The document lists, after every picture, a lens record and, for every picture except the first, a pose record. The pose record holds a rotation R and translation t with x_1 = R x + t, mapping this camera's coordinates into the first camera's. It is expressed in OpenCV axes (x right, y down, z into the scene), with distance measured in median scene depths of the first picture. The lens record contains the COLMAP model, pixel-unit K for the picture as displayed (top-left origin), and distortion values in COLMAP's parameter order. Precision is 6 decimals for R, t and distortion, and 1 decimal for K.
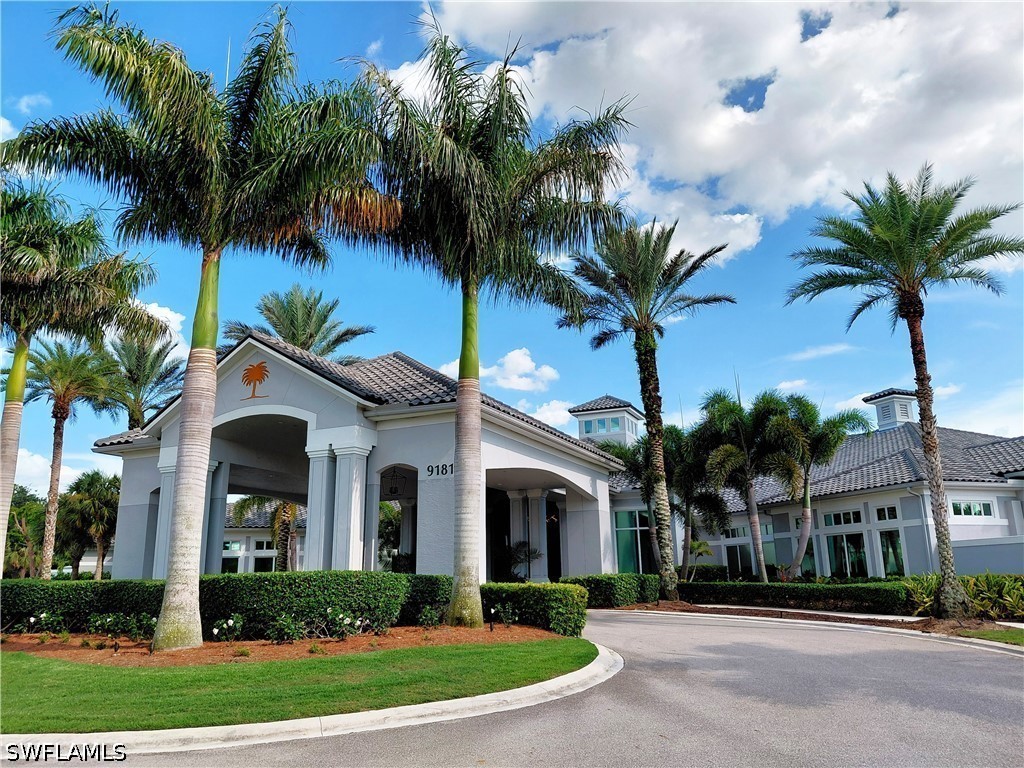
lens RADIAL K [[759.5, 0, 512.0], [0, 759.5, 384.0], [0, 0, 1]] dist [0.110457, -0.176566]
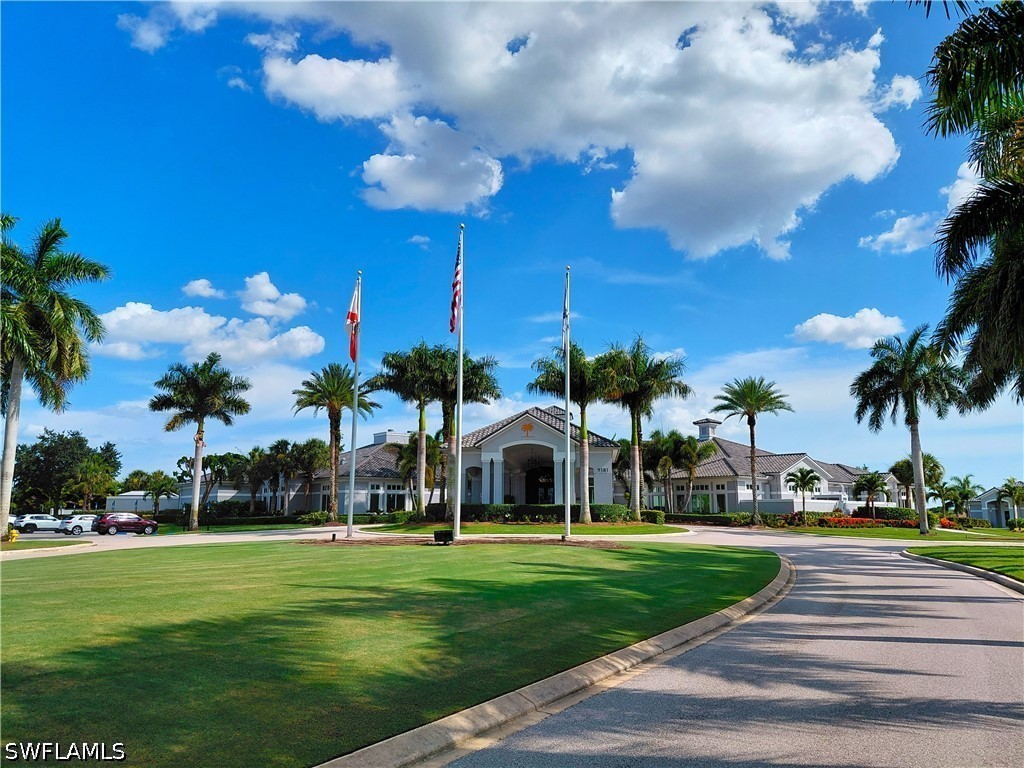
lens RADIAL K [[749.5, 0, 512.0], [0, 749.5, 384.0], [0, 0, 1]] dist [-0.000835, -0.000096]
pose [[0.953857, 0.079470, 0.289554, -0.853976], [-0.099194, 0.993598, 0.054068, -0.218250], [-0.283403, -0.080296, 0.955633, -1.044919]]
